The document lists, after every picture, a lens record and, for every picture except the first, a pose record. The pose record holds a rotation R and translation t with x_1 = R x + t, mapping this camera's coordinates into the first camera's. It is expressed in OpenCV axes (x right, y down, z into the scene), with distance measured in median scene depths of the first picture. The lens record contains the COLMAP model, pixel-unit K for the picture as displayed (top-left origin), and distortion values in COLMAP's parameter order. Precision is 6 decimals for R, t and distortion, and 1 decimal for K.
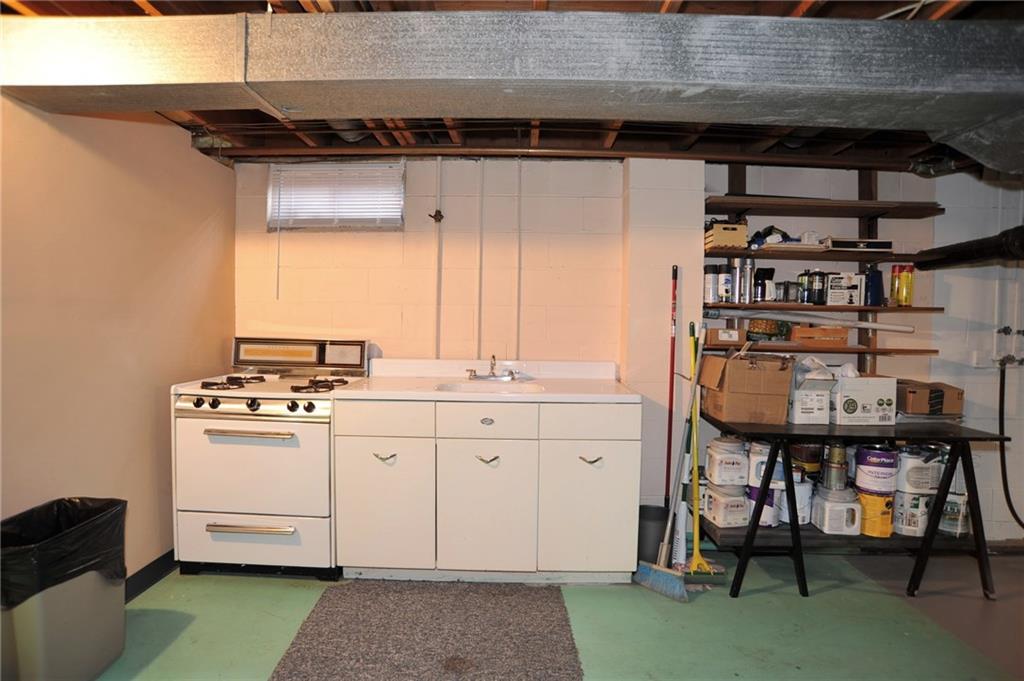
lens RADIAL K [[518.4, 0, 512.0], [0, 518.4, 340.5], [0, 0, 1]] dist [-0.123587, 0.059754]
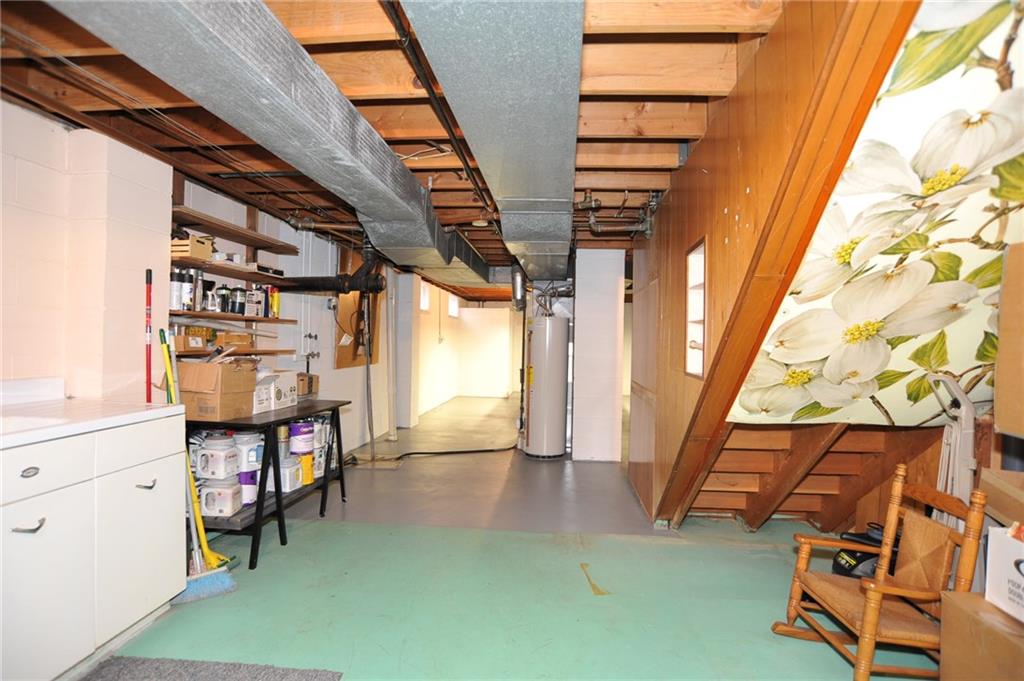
lens RADIAL K [[518.4, 0, 512.0], [0, 518.4, 340.5], [0, 0, 1]] dist [-0.123587, 0.059754]
pose [[0.065433, -0.011846, 0.997787, -0.555506], [0.009081, 0.999895, 0.011276, -0.018732], [-0.997816, 0.008323, 0.065533, 0.267646]]
